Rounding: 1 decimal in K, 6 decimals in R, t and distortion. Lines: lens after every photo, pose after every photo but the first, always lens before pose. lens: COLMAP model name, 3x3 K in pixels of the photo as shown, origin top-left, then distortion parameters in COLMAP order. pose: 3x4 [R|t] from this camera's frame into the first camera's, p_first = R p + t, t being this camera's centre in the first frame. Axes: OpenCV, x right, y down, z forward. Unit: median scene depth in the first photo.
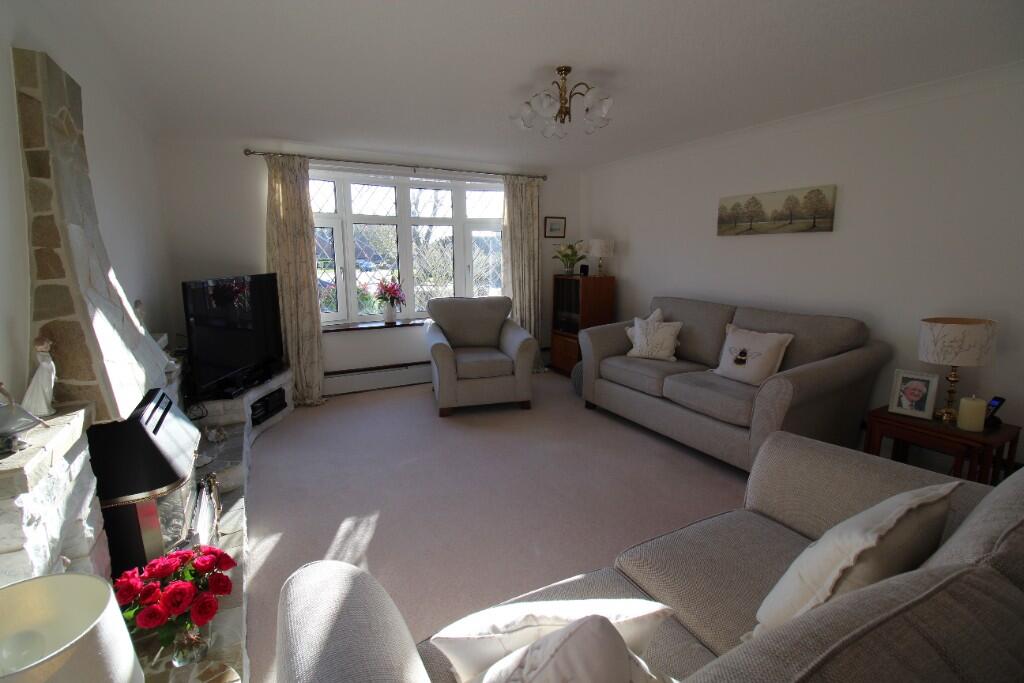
lens RADIAL K [[474.8, 0, 509.9], [0, 474.8, 336.5], [0, 0, 1]] dist [0.001911, 0.000085]
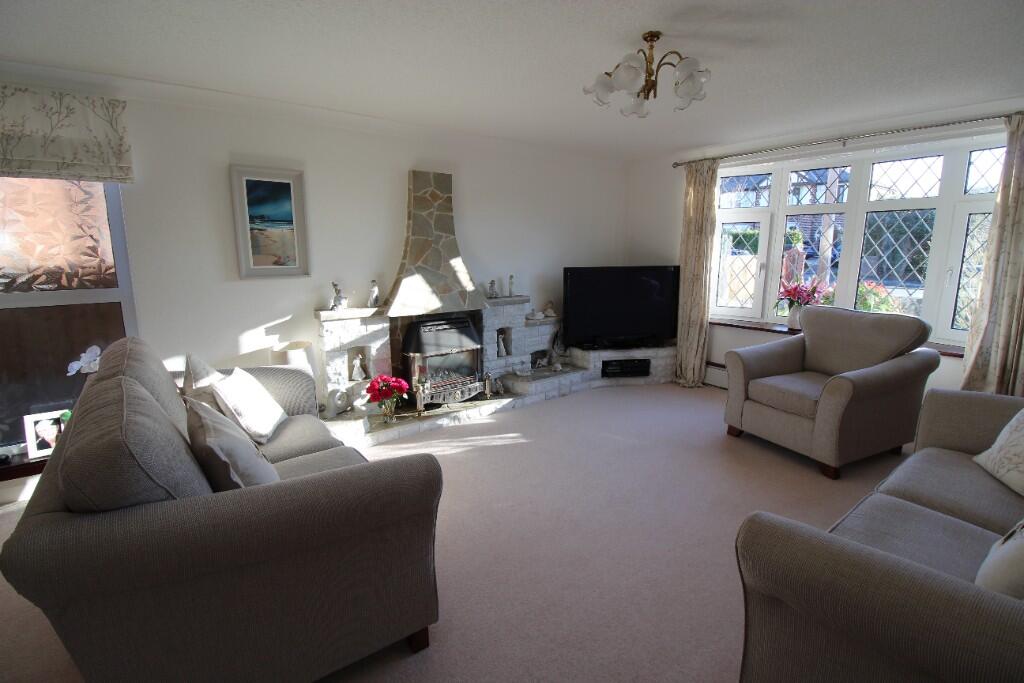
lens RADIAL K [[478.9, 0, 512.1], [0, 478.9, 339.1], [0, 0, 1]] dist [0.000863, -0.000611]
pose [[0.157296, 0.189428, -0.969214, 0.639481], [-0.169650, 0.972024, 0.162444, -0.082358], [0.972870, 0.138876, 0.185032, 0.423448]]
